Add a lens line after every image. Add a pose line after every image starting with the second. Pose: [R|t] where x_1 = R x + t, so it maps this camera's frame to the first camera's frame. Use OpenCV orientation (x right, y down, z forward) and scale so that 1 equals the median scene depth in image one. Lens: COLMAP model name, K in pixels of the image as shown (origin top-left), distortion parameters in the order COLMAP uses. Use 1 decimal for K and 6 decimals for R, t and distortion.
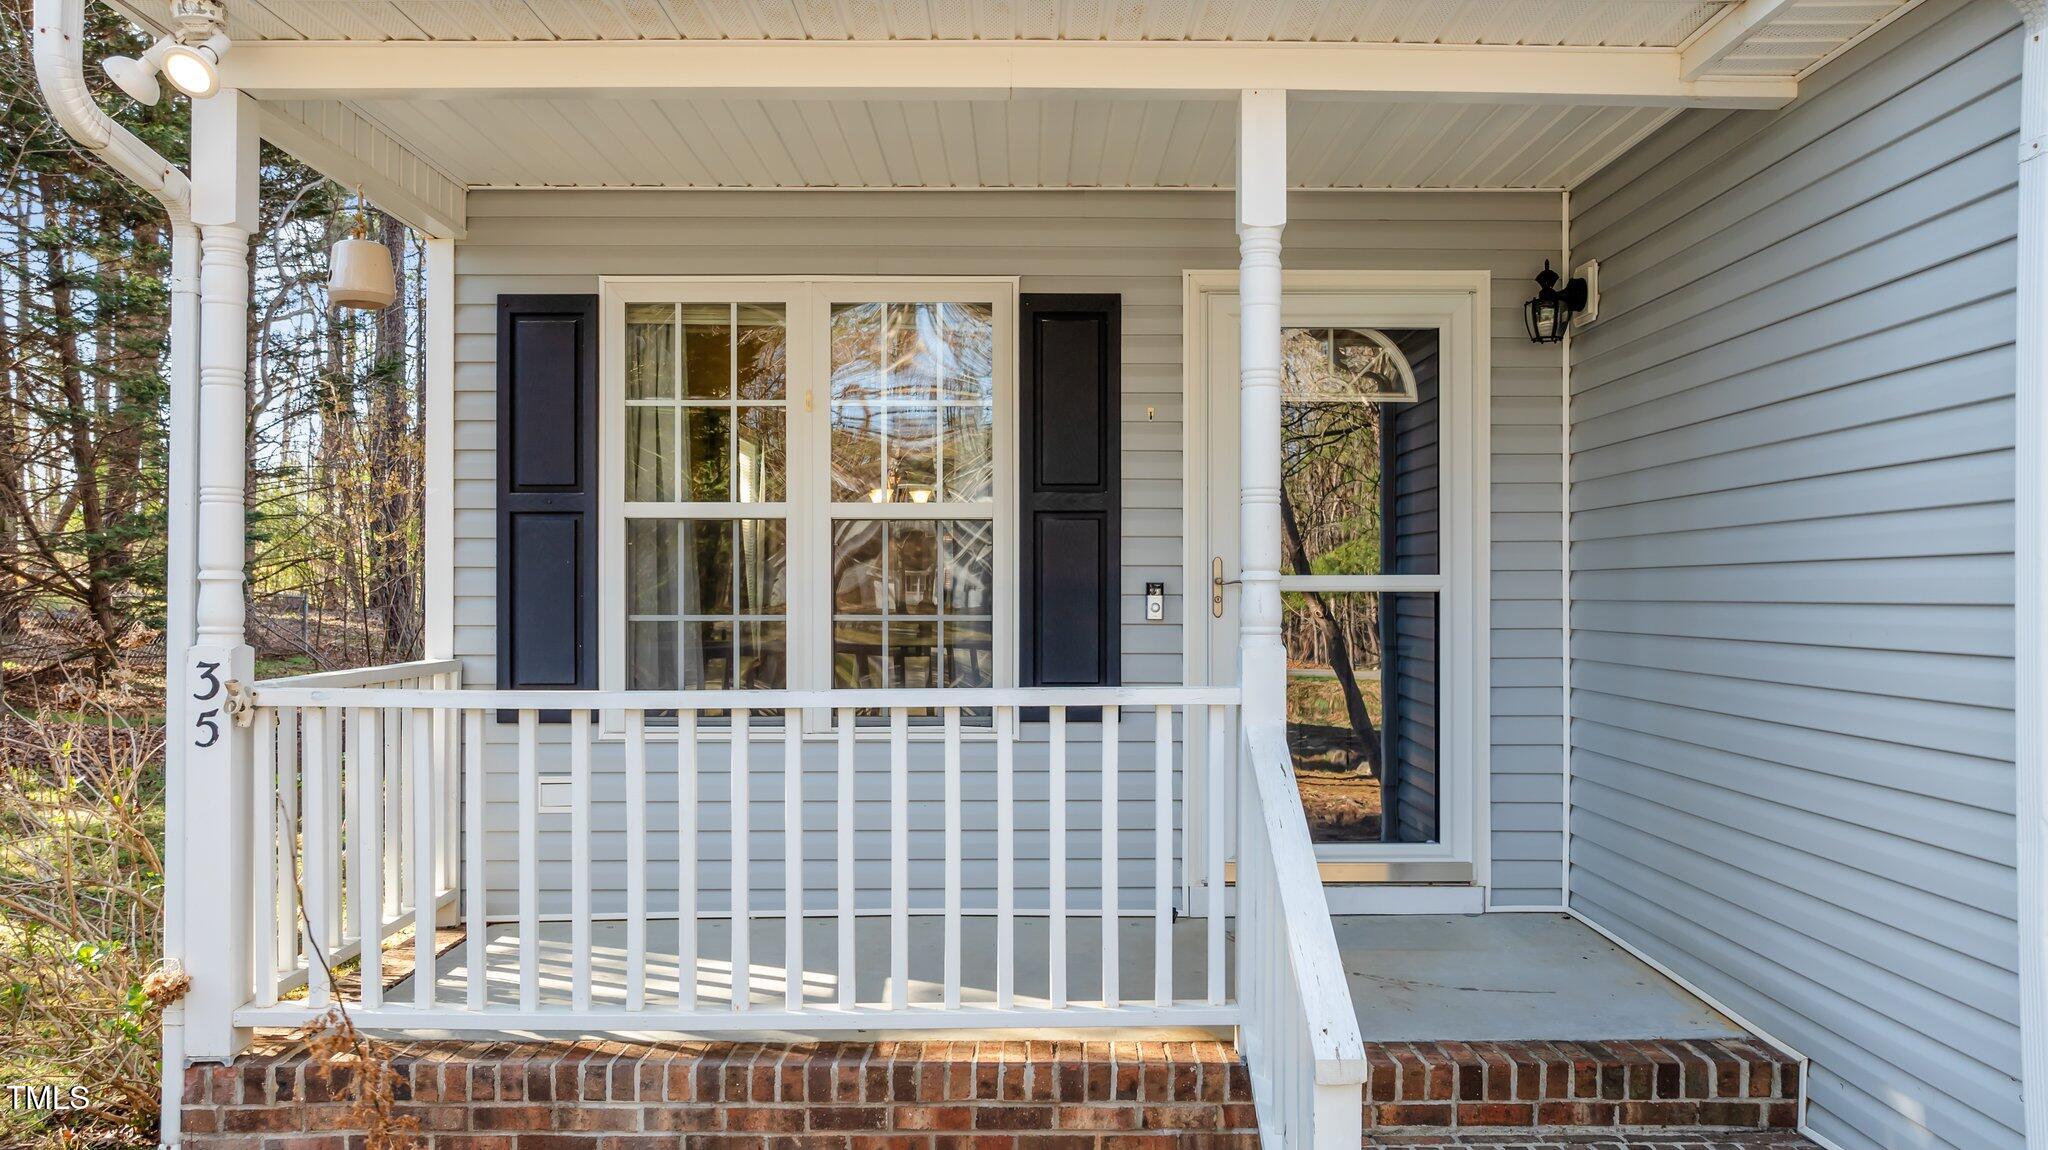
lens RADIAL K [[1460.9, 0, 1028.7], [0, 1460.9, 585.5], [0, 0, 1]] dist [-0.023644, 0.000820]
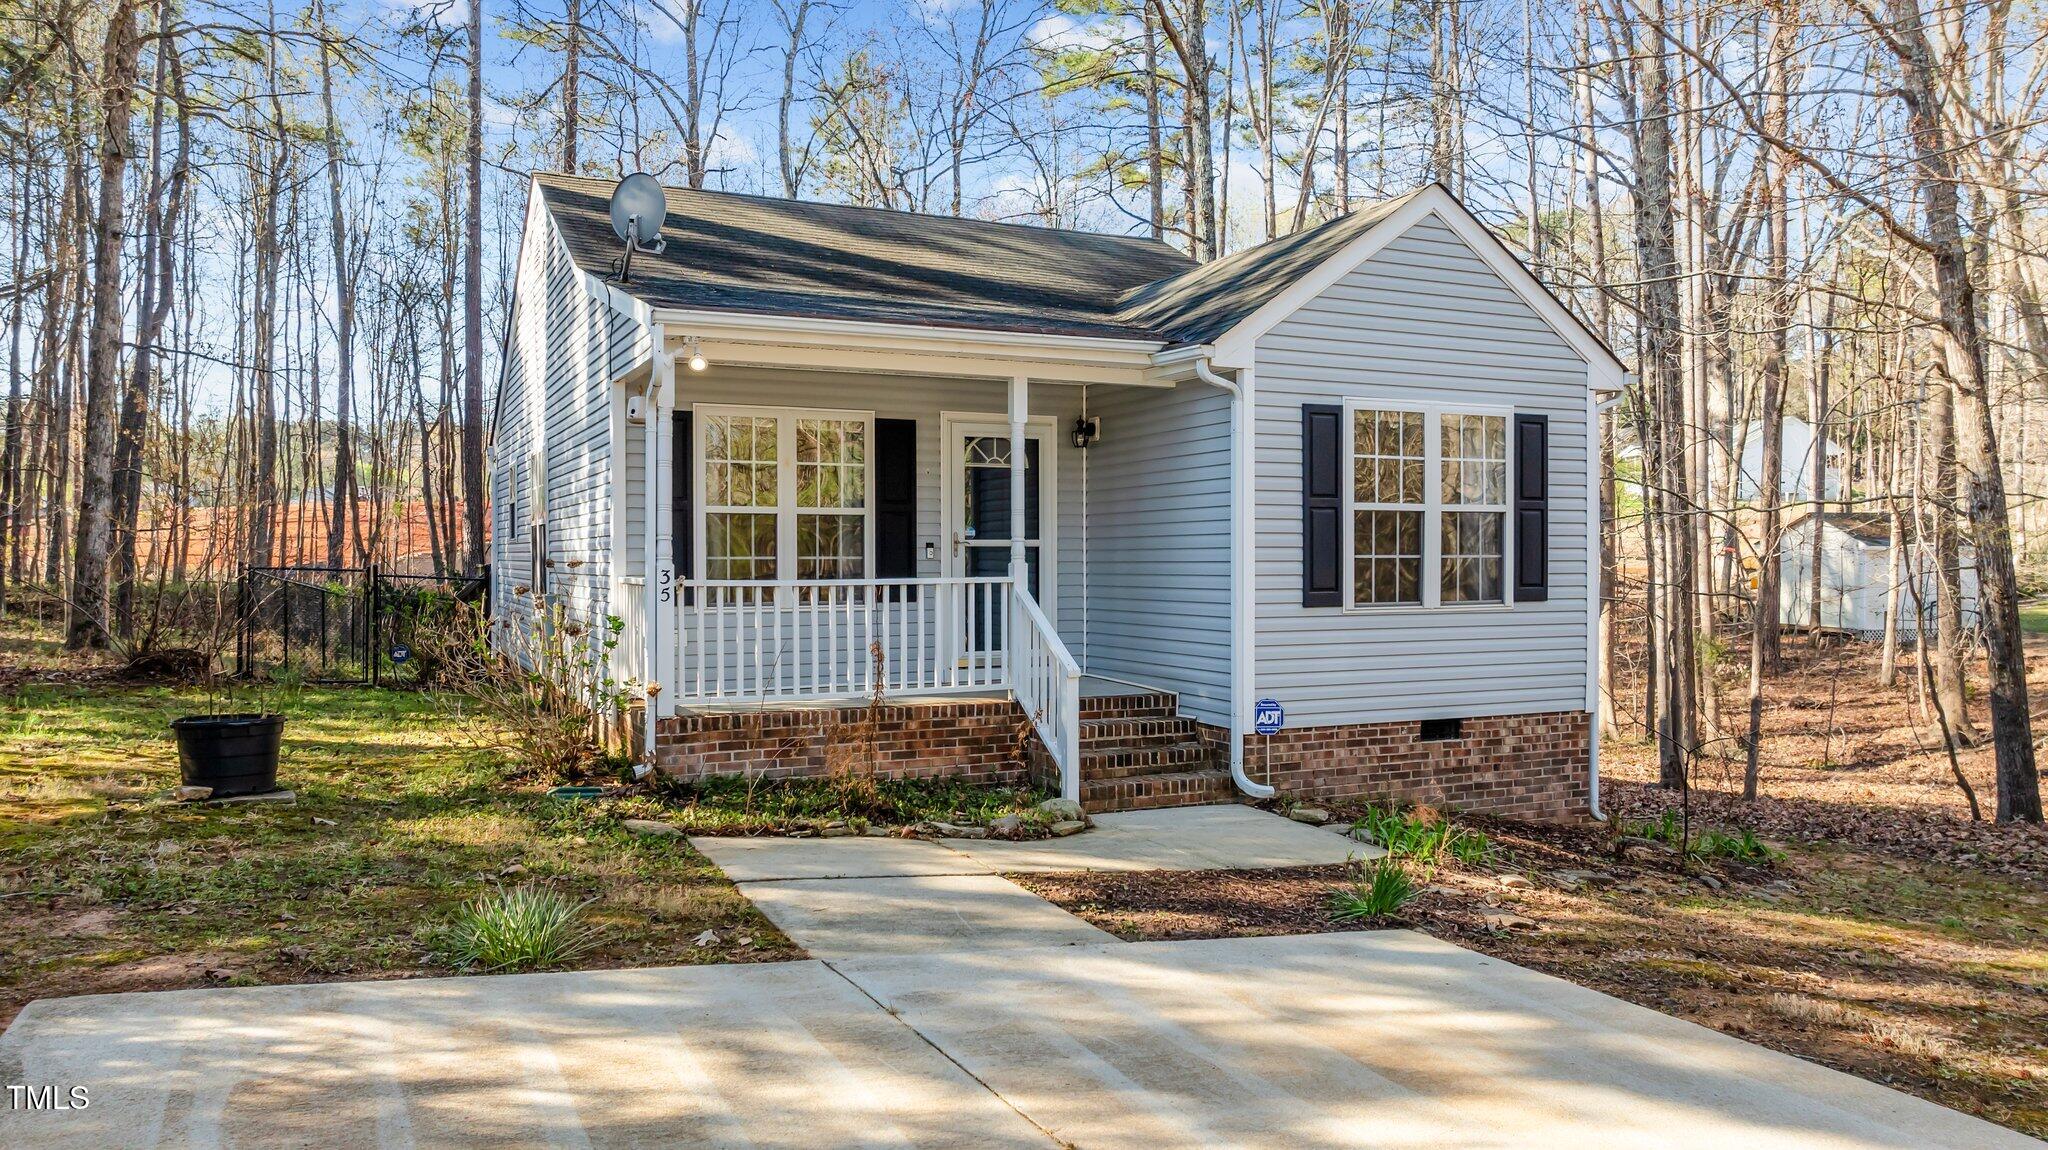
lens RADIAL K [[1460.9, 0, 1026.0], [0, 1460.9, 568.0], [0, 0, 1]] dist [-0.023644, 0.000820]
pose [[0.904963, -0.004507, 0.425465, -1.101794], [0.001113, 0.999966, 0.008224, 0.028879], [-0.425488, -0.006969, 0.904937, -1.712982]]
